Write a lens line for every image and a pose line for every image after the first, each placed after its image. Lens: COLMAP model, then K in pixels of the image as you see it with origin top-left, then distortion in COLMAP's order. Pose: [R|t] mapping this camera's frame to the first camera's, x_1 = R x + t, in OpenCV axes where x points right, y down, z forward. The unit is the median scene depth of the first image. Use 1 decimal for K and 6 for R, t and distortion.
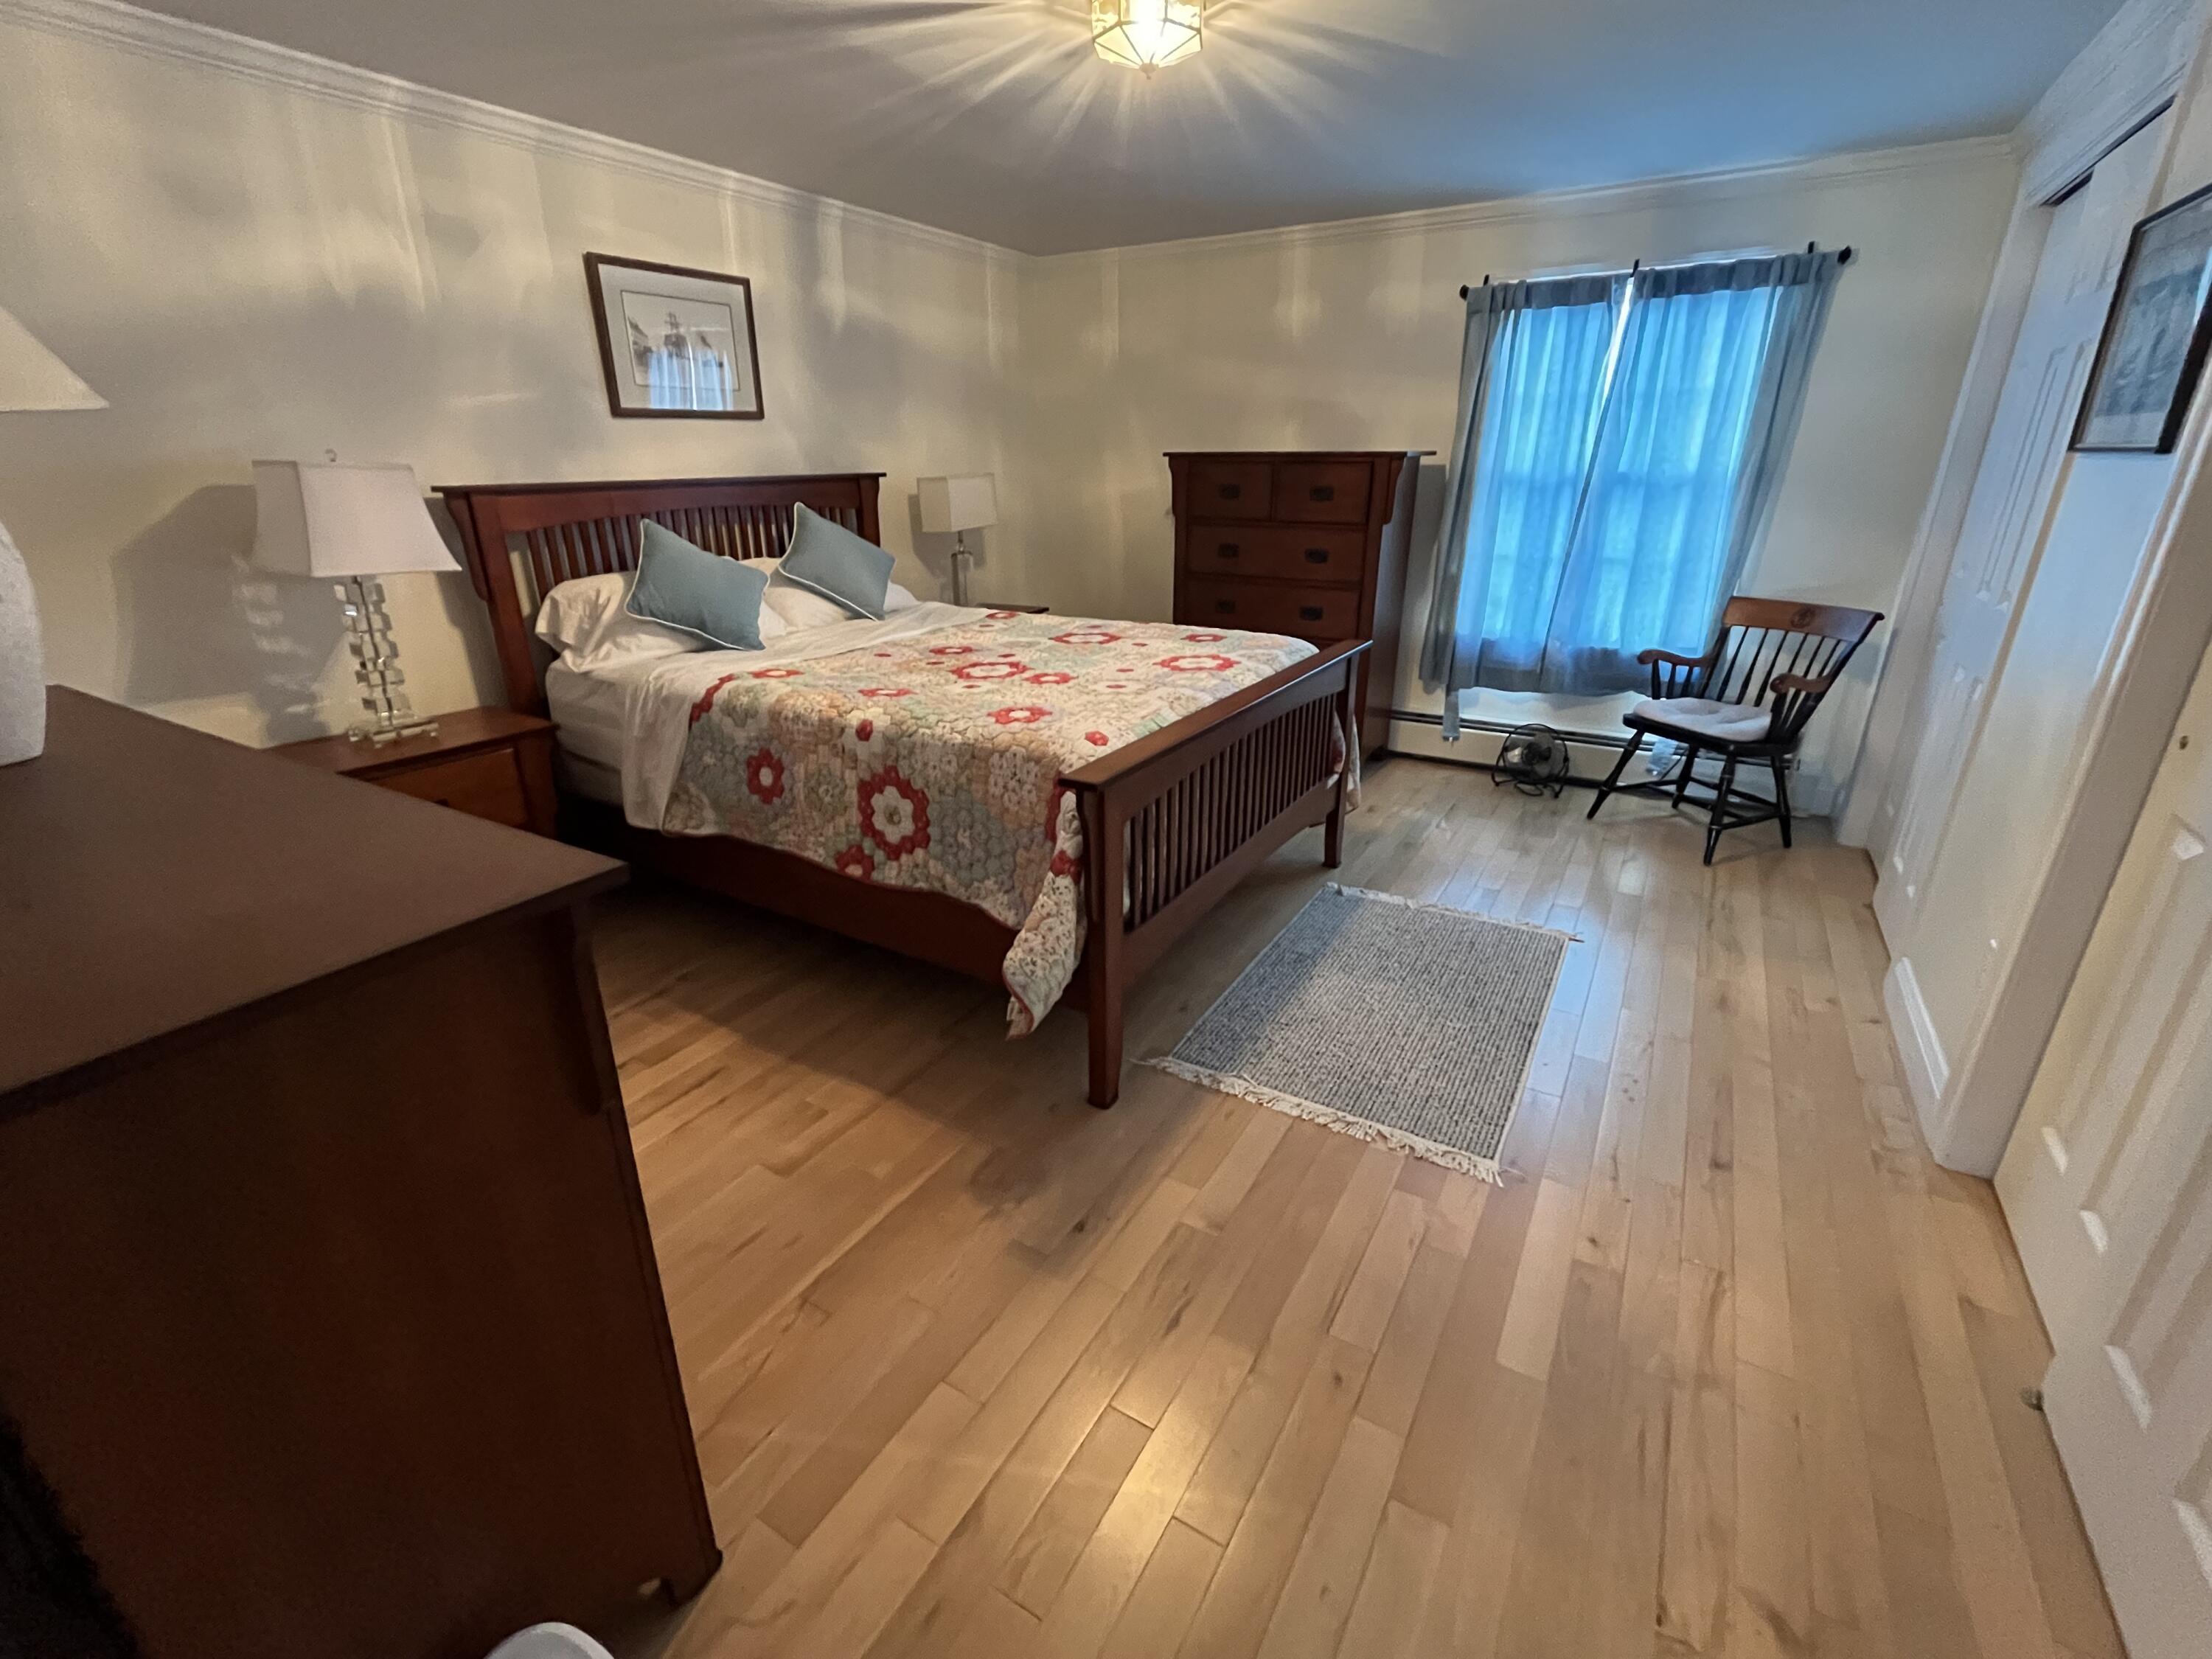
lens RADIAL K [[964.8, 0, 1091.2], [0, 964.8, 830.6], [0, 0, 1]] dist [-0.003183, -0.000107]
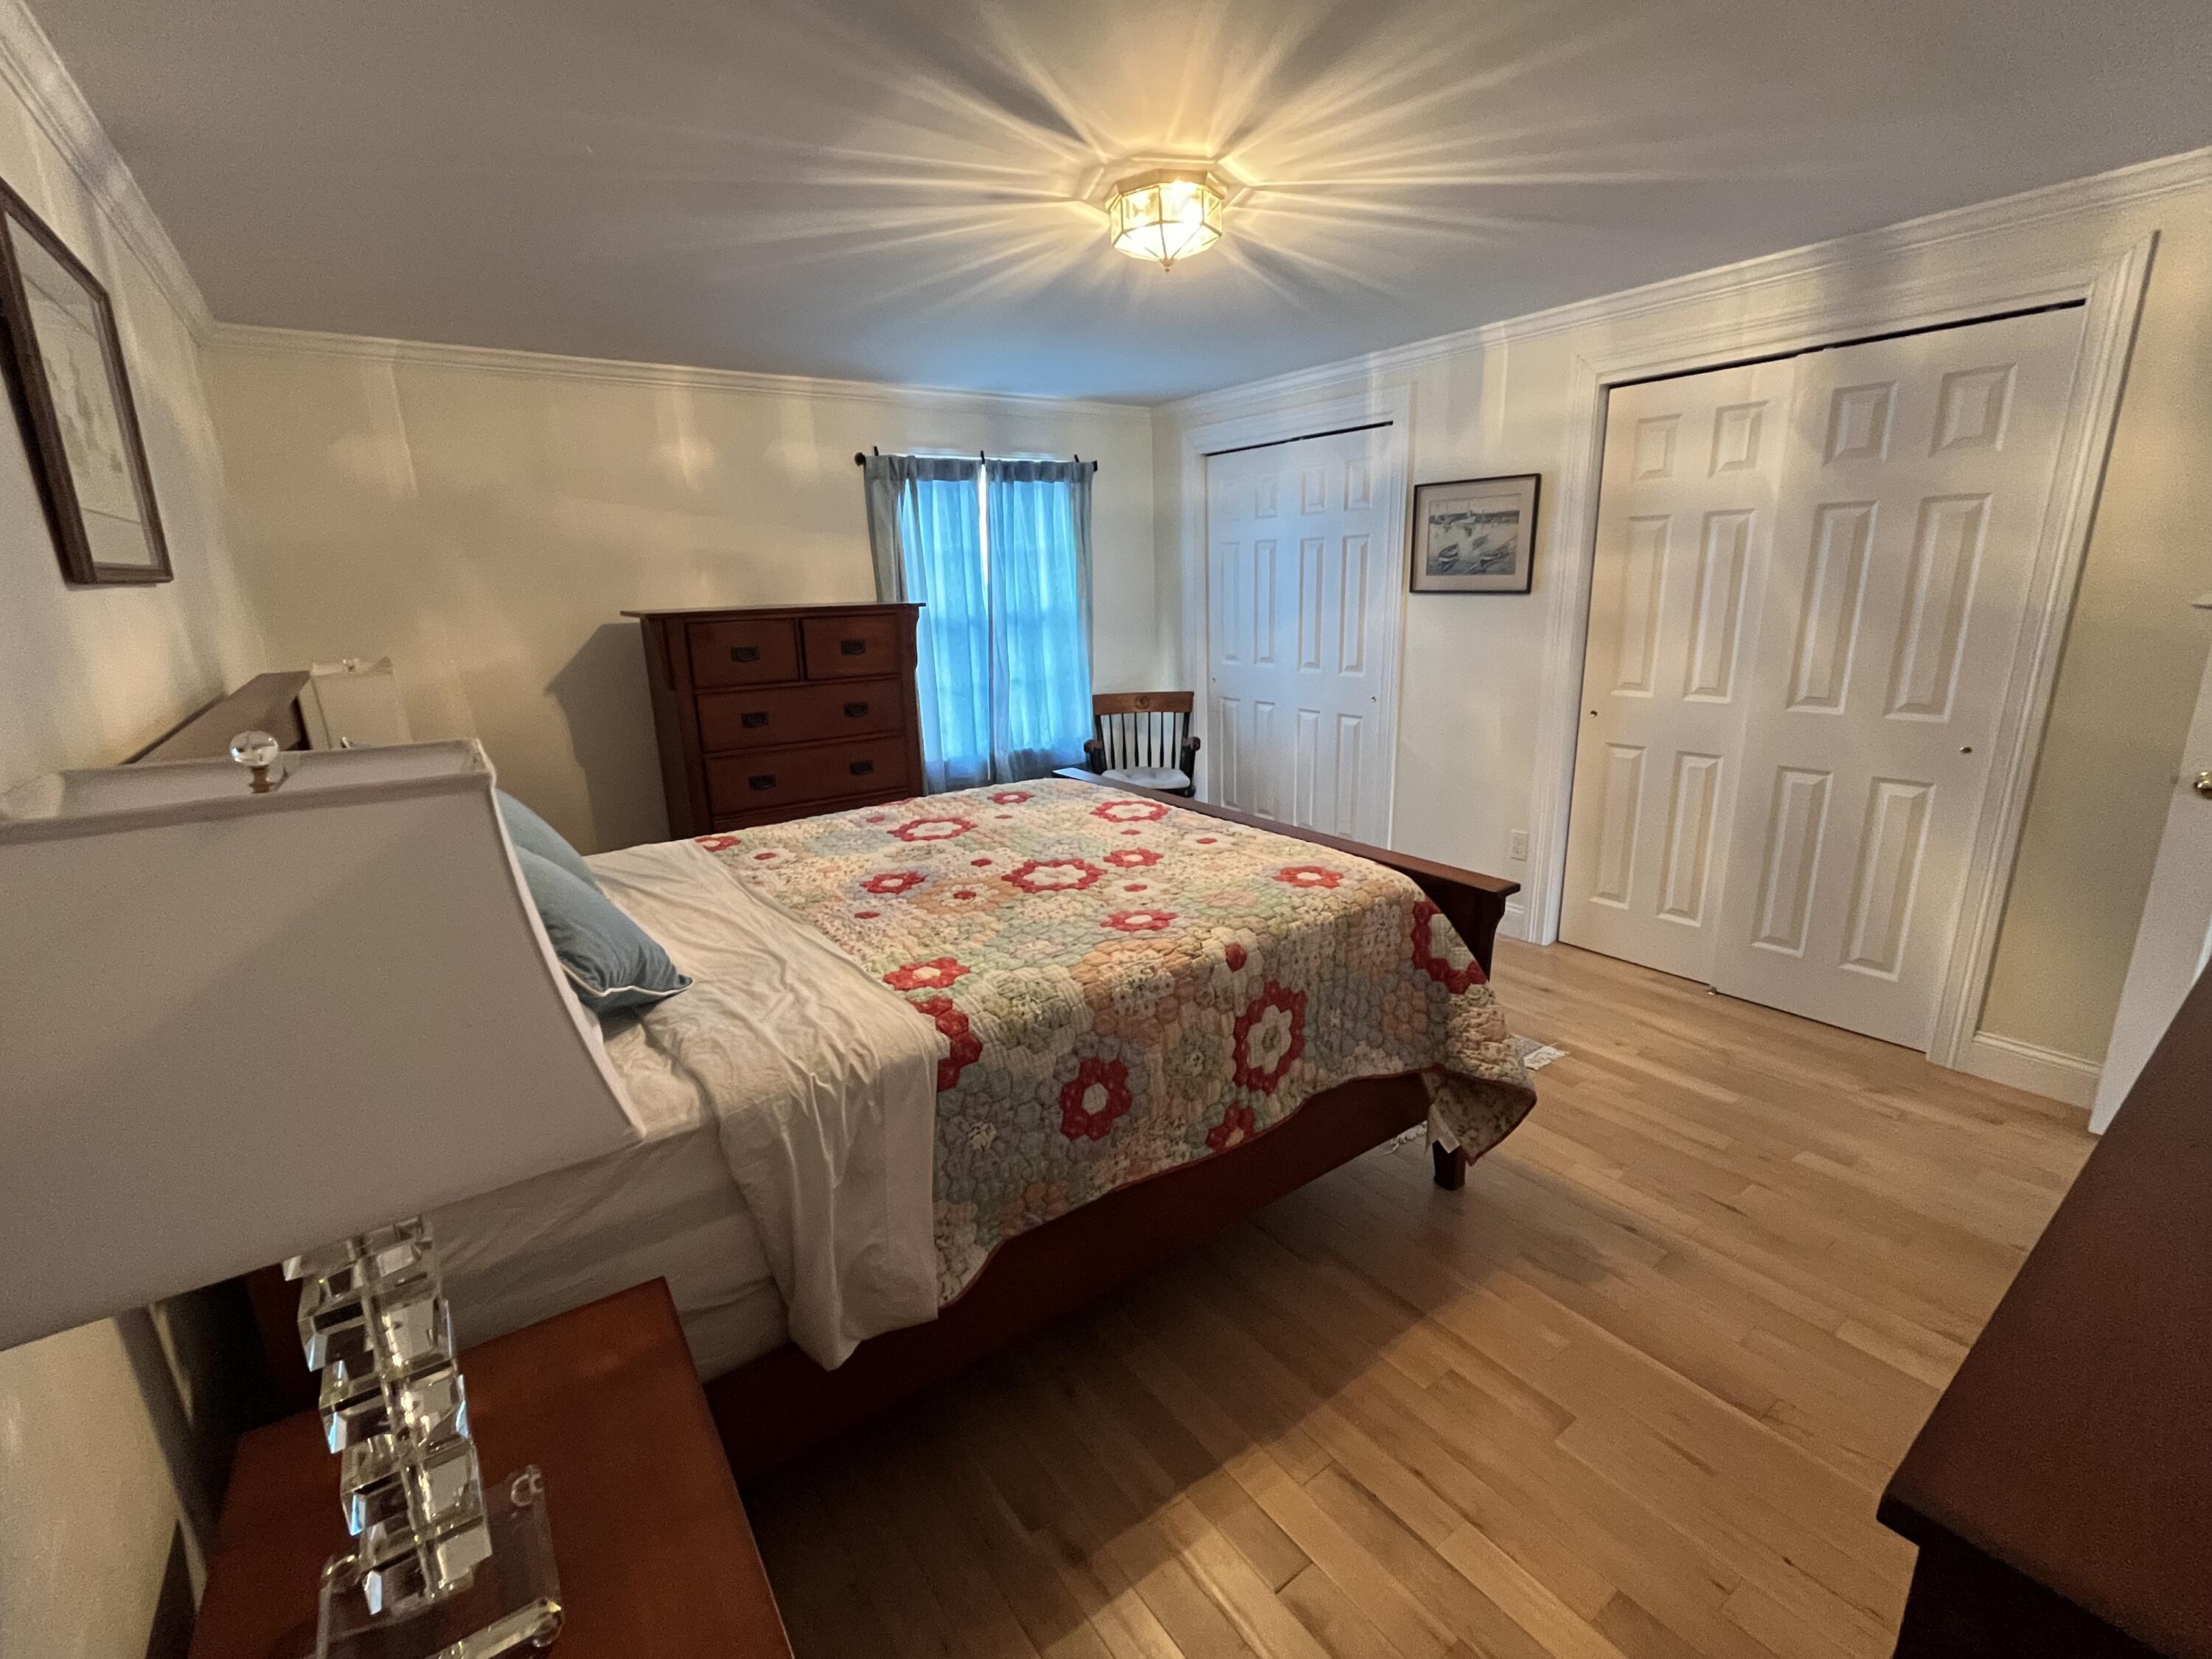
lens RADIAL K [[964.8, 0, 1091.2], [0, 964.8, 830.6], [0, 0, 1]] dist [-0.003183, -0.000107]
pose [[0.393244, -0.243109, 0.886712, -0.859618], [0.355719, 0.929536, 0.097093, -0.286059], [-0.847834, 0.277239, 0.452013, 0.628445]]
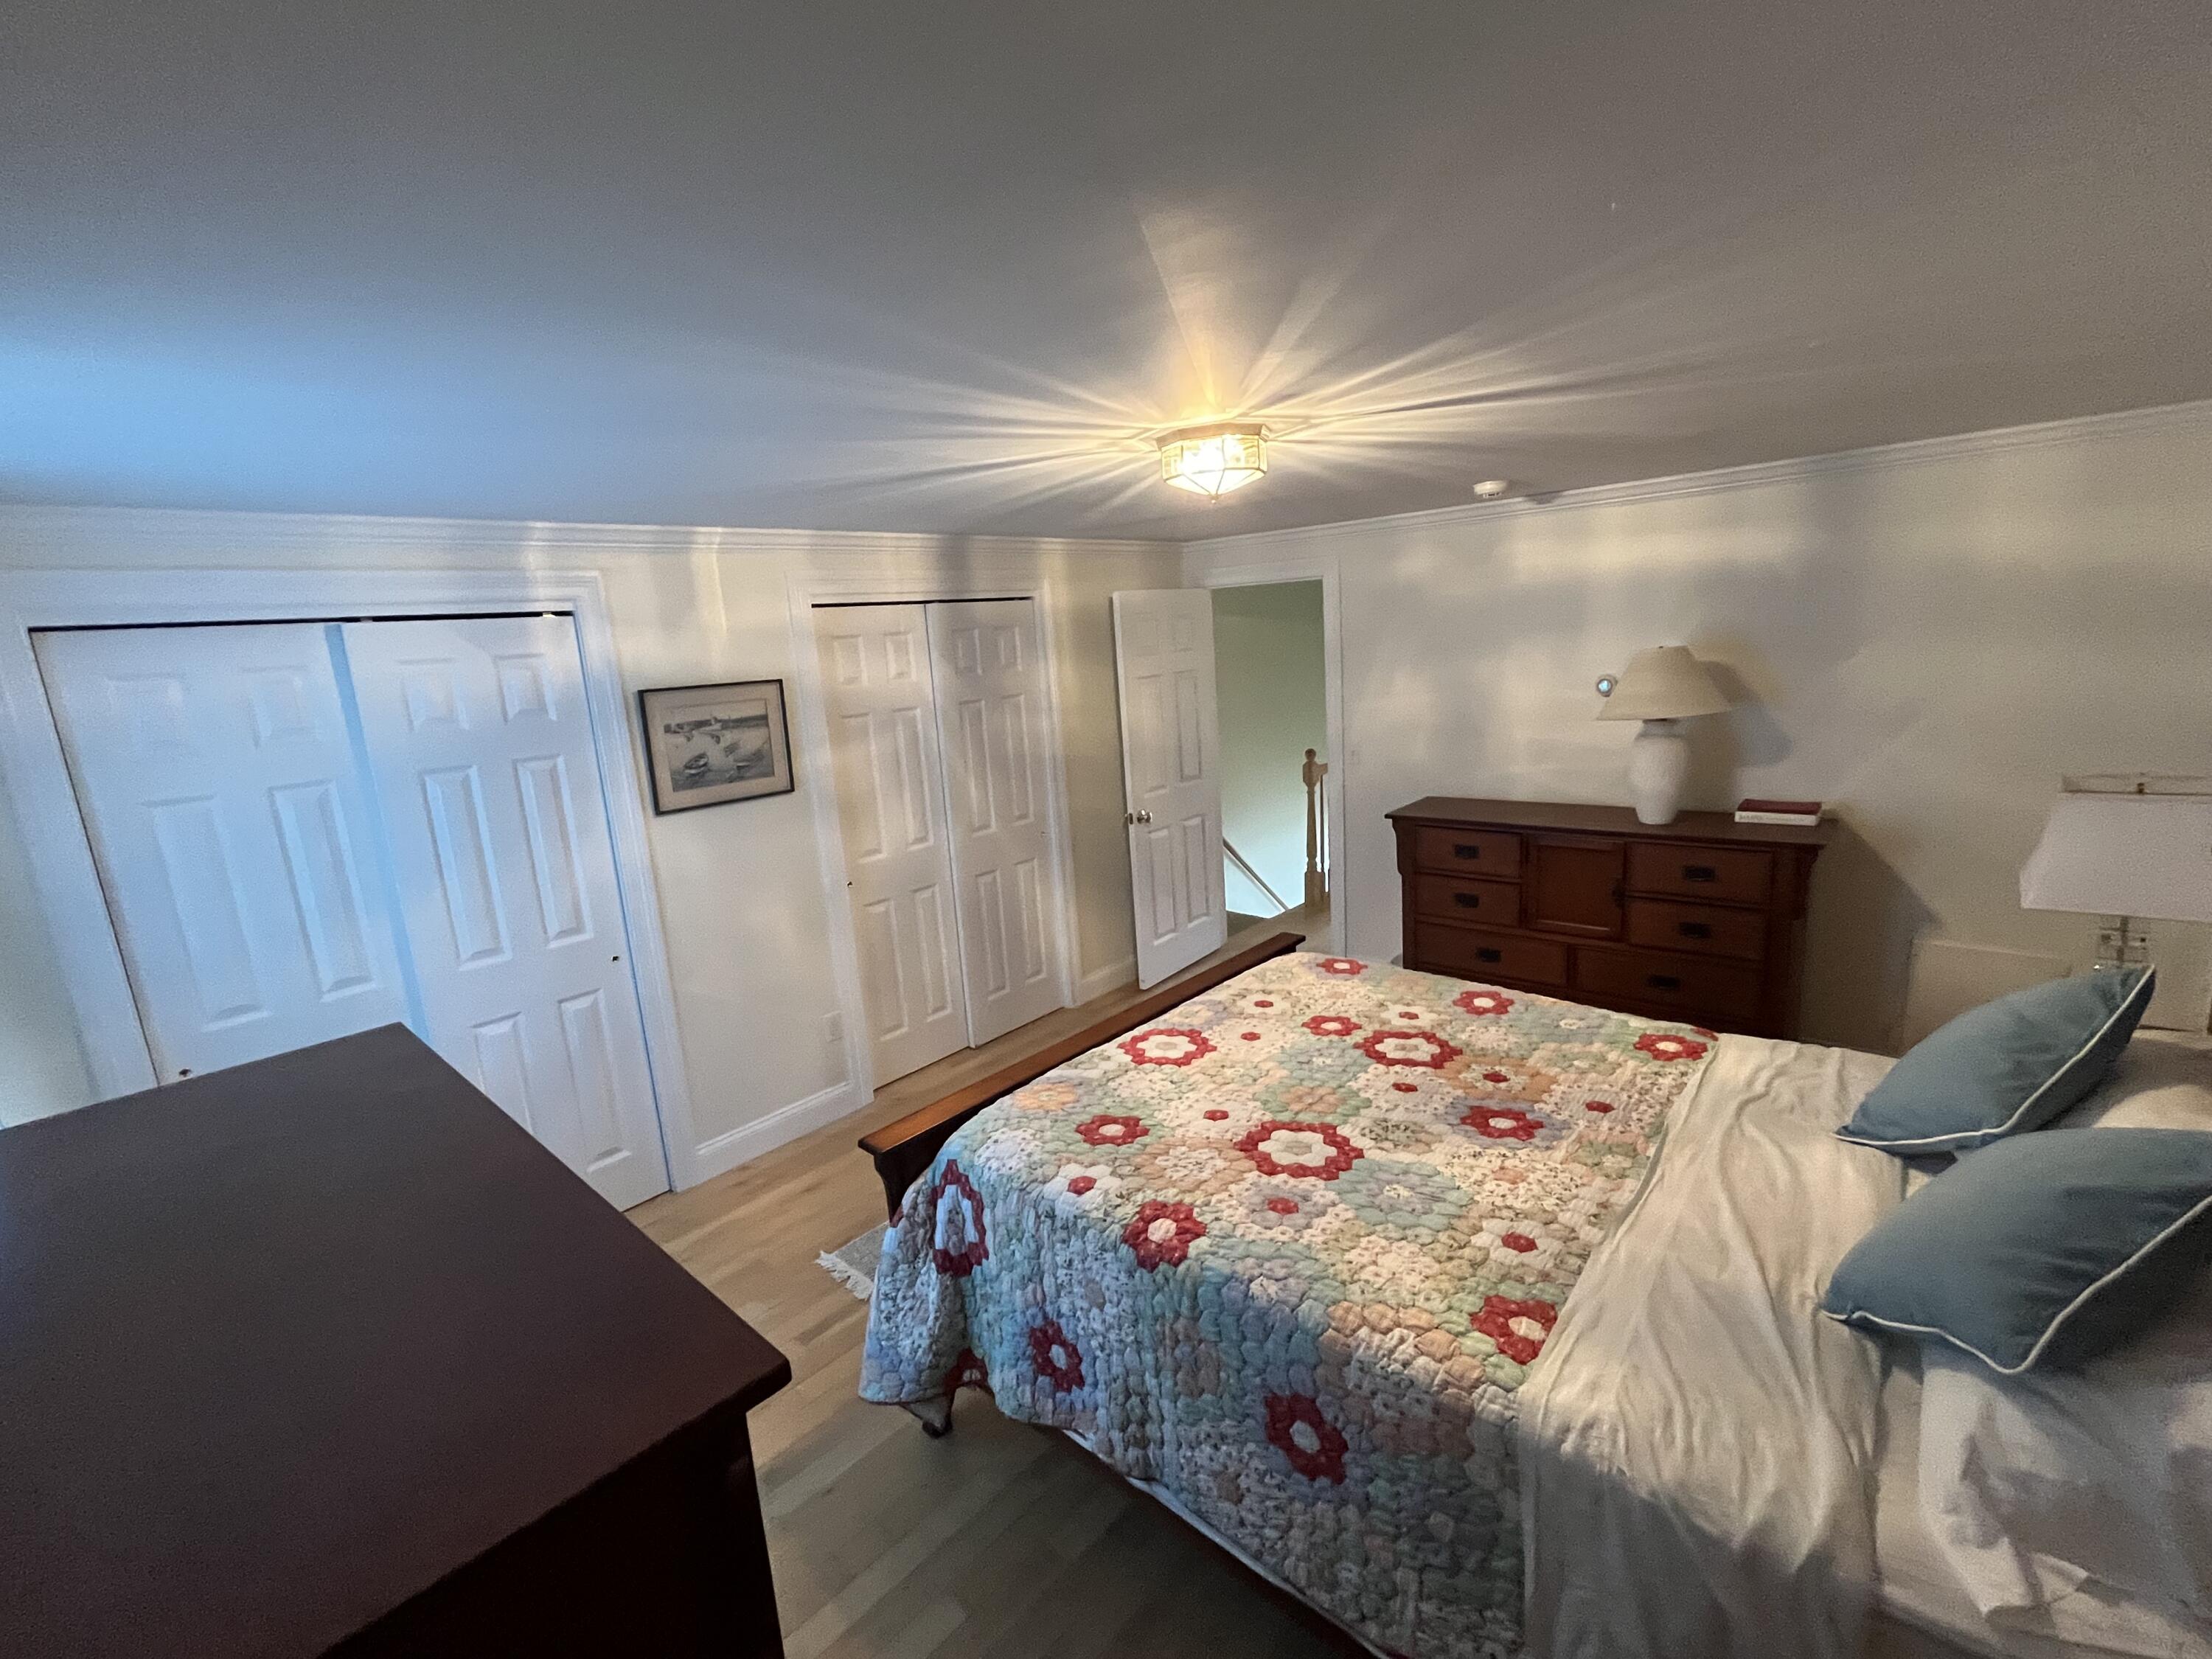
lens RADIAL K [[964.8, 0, 1091.2], [0, 964.8, 830.6], [0, 0, 1]] dist [-0.003183, -0.000107]
pose [[-0.977643, 0.033799, 0.207538, -0.013920], [0.140702, 0.838626, 0.526221, -0.877959], [-0.156261, 0.543657, -0.824633, 1.754089]]
